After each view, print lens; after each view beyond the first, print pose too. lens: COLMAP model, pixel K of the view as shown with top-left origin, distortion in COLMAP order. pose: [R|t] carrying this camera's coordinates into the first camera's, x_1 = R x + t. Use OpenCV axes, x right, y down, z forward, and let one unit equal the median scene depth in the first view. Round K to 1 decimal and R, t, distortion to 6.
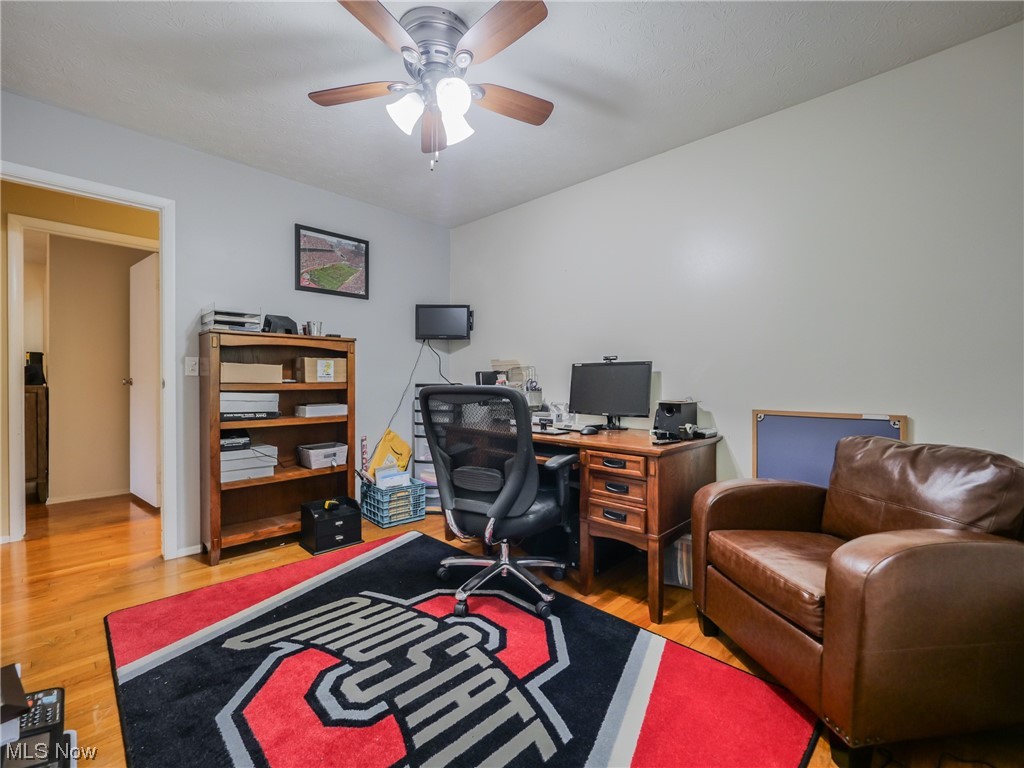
lens RADIAL K [[445.1, 0, 510.5], [0, 445.1, 383.5], [0, 0, 1]] dist [-0.009040, 0.000041]
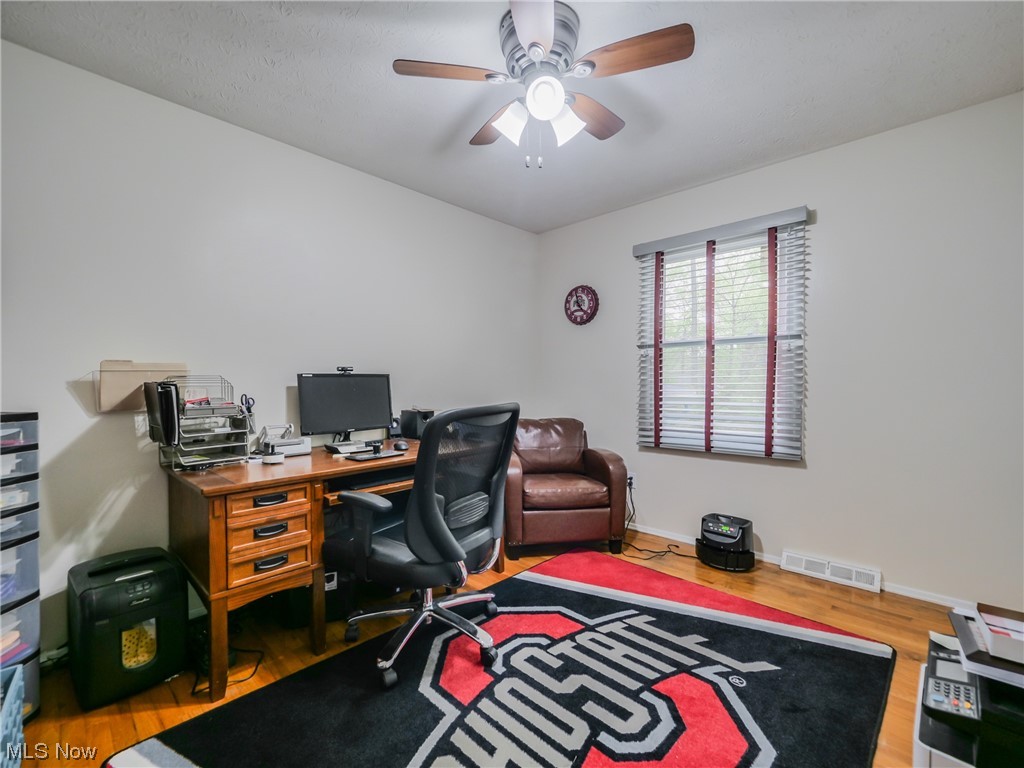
lens RADIAL K [[445.1, 0, 510.5], [0, 445.1, 383.5], [0, 0, 1]] dist [-0.009040, 0.000041]
pose [[0.002146, -0.008826, 0.999959, -1.145001], [0.018389, 0.999792, 0.008785, -0.046085], [-0.999829, 0.018369, 0.002308, 1.096655]]
